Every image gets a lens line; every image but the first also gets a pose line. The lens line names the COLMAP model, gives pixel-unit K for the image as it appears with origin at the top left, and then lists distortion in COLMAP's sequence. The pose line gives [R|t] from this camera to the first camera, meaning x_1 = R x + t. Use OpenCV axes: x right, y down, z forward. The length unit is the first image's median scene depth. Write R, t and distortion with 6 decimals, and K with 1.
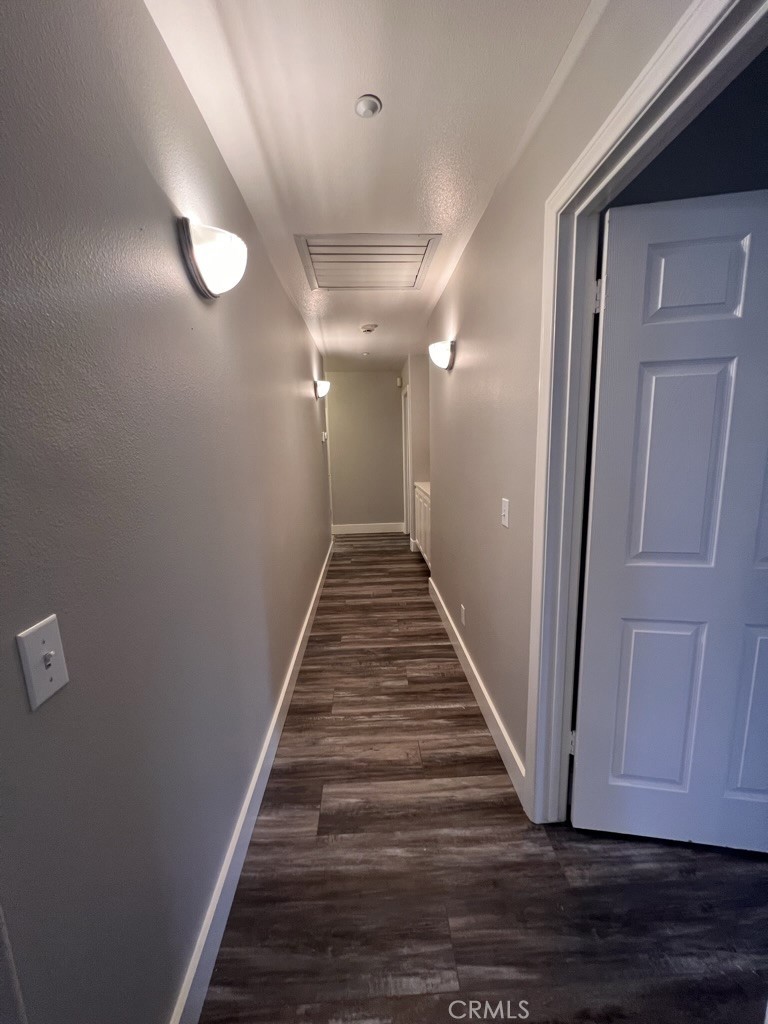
lens RADIAL K [[409.3, 0, 381.4], [0, 409.3, 513.3], [0, 0, 1]] dist [-0.001251, 0.000004]
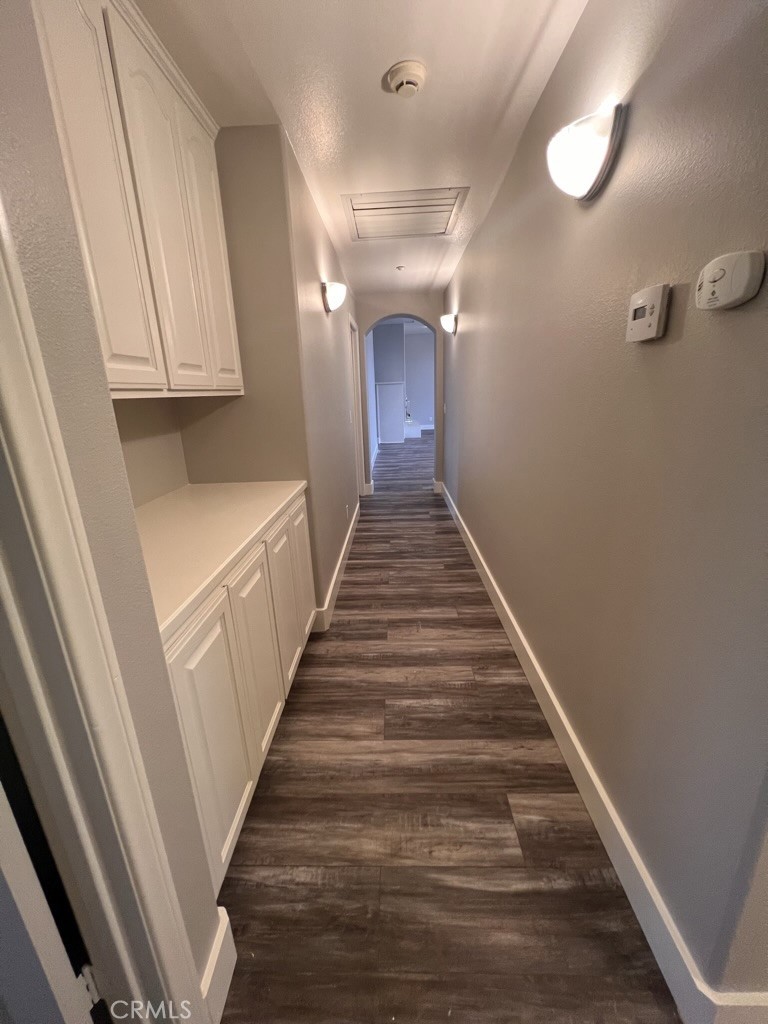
lens RADIAL K [[409.3, 0, 379.7], [0, 409.3, 508.1], [0, 0, 1]] dist [-0.001251, 0.000004]
pose [[-0.996484, 0.017339, 0.081967, -0.020427], [0.051224, 0.900278, 0.432291, -0.305985], [-0.066297, 0.434970, -0.898001, 1.897779]]
